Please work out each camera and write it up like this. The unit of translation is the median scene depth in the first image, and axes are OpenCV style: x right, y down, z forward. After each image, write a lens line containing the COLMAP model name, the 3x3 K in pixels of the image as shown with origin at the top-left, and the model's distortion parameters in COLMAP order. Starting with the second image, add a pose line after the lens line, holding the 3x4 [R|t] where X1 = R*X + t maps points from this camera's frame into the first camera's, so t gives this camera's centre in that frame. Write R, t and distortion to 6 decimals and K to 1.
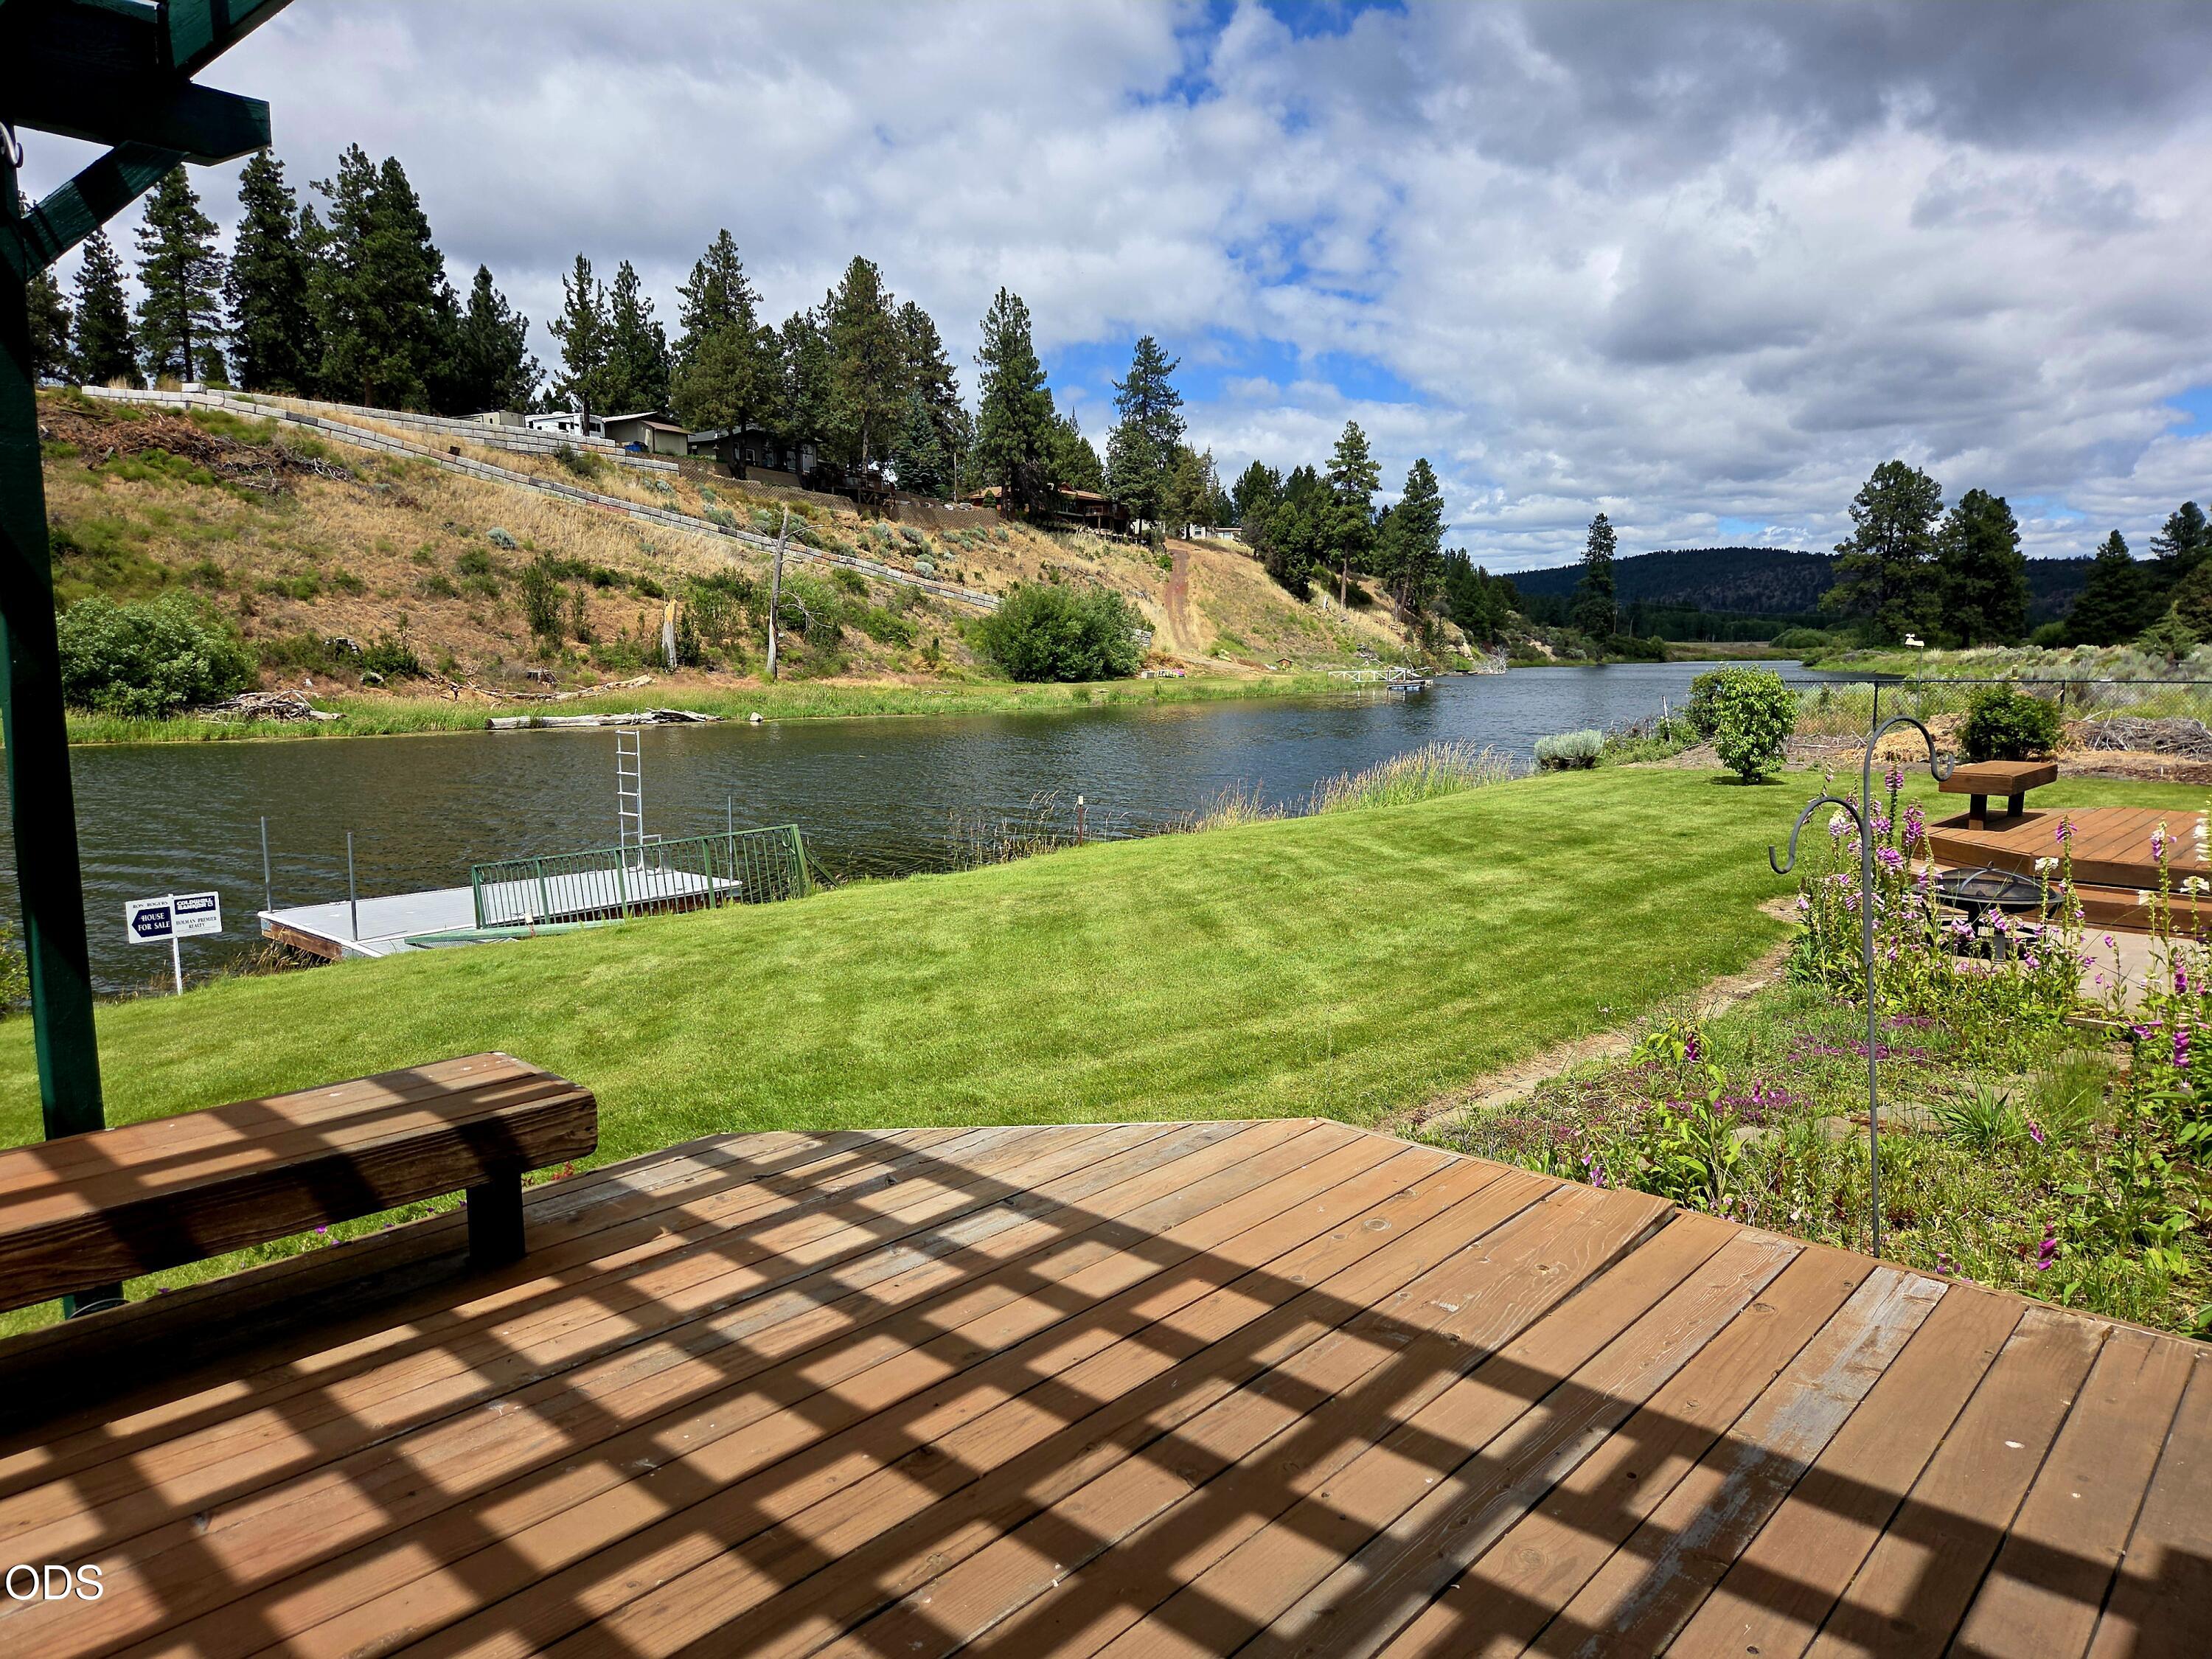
lens RADIAL K [[1486.7, 0, 1113.9], [0, 1486.7, 831.7], [0, 0, 1]] dist [0.040519, -0.035131]
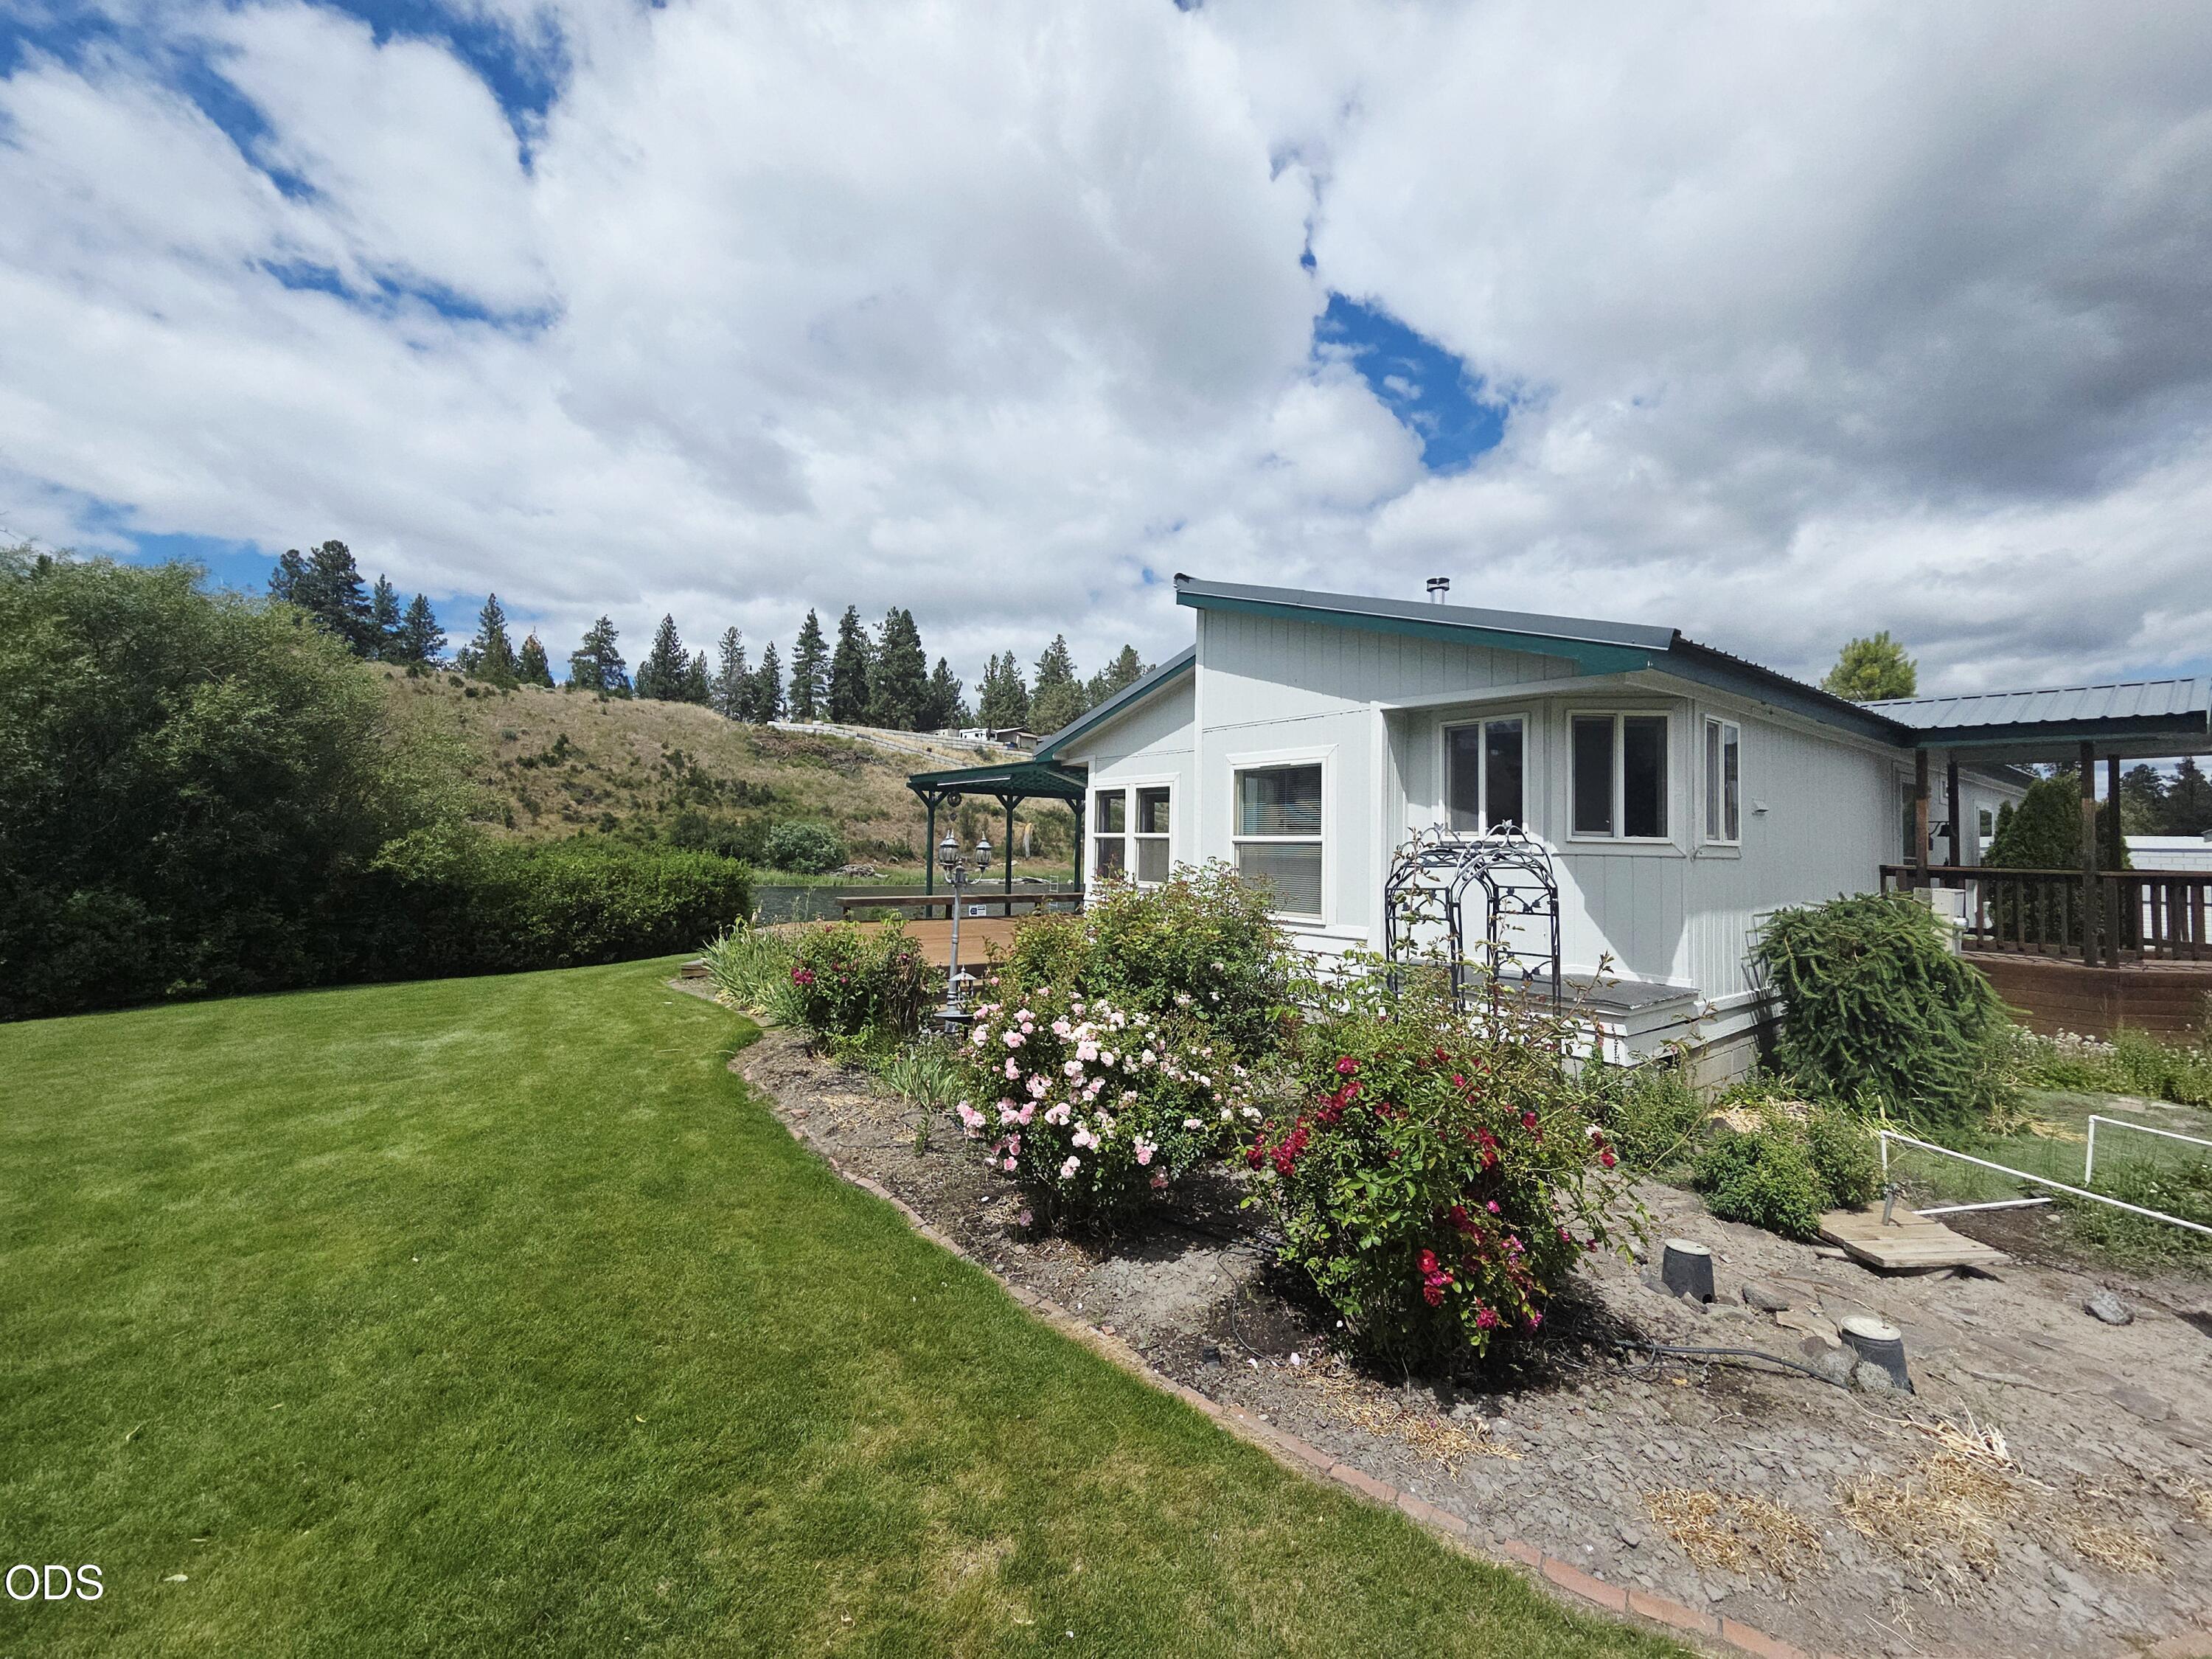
lens RADIAL K [[898.9, 0, 1108.6], [0, 898.9, 834.3], [0, 0, 1]] dist [0.000824, 0.000206]
pose [[0.984226, 0.013156, -0.176424, 0.015248], [-0.037850, 0.989799, -0.137348, 0.016728], [0.172817, 0.141859, 0.974685, -0.123926]]
